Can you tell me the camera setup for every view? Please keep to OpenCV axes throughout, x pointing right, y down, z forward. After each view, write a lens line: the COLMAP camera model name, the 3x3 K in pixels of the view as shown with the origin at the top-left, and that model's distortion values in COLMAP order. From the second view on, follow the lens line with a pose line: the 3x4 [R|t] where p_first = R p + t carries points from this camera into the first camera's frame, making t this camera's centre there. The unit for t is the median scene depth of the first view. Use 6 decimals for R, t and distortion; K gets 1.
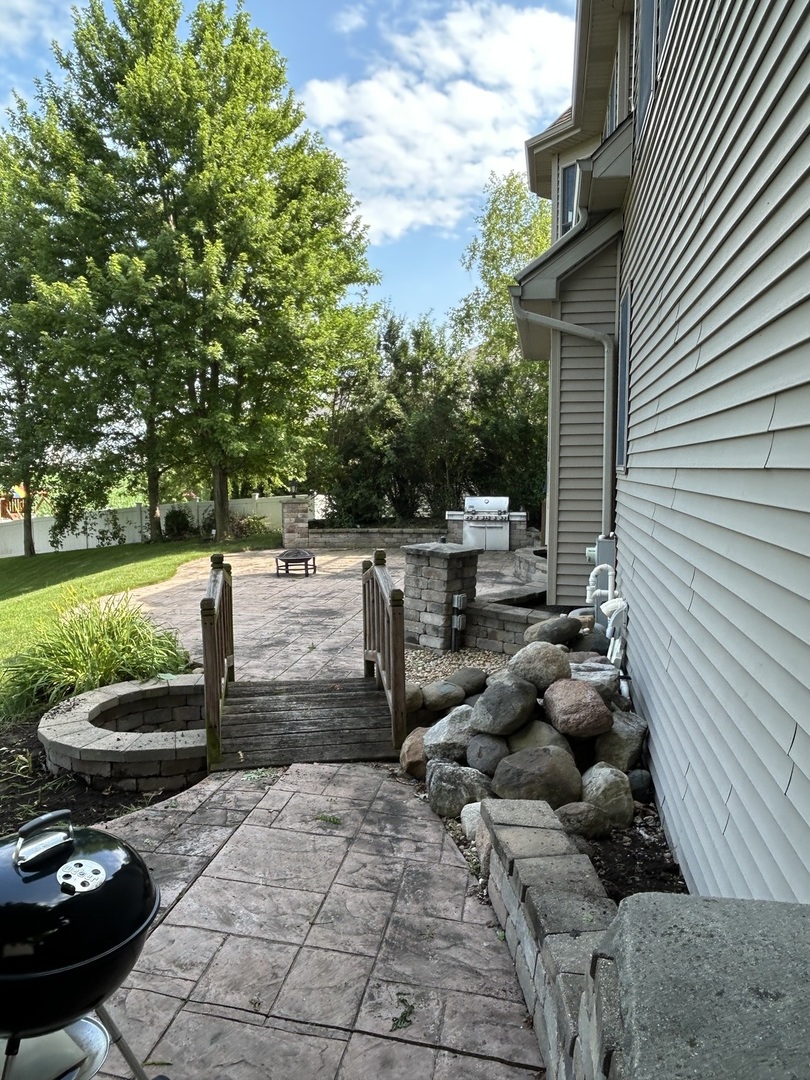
lens RADIAL K [[781.3, 0, 401.5], [0, 781.3, 560.0], [0, 0, 1]] dist [-0.021611, -0.003038]
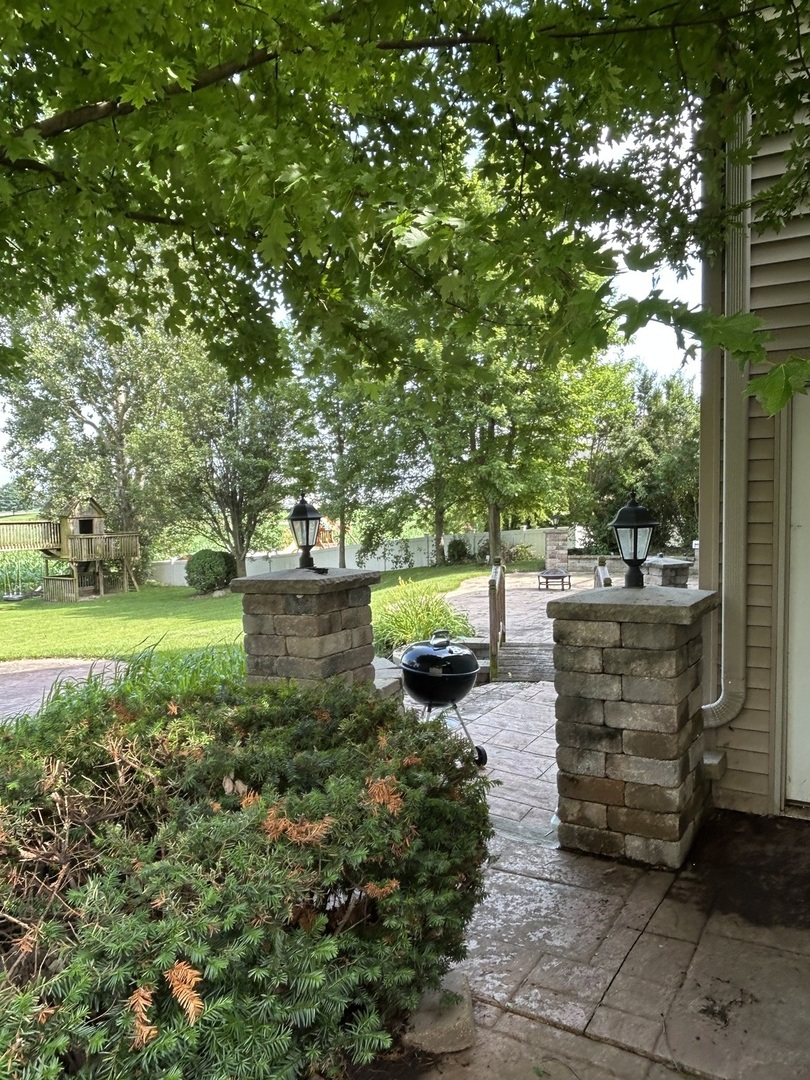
lens RADIAL K [[781.3, 0, 401.5], [0, 781.3, 560.0], [0, 0, 1]] dist [-0.021611, -0.003038]
pose [[0.942808, 0.014602, -0.333016, 0.033382], [-0.029870, 0.998722, -0.040773, 0.021087], [0.331995, 0.048388, 0.942039, -0.172295]]
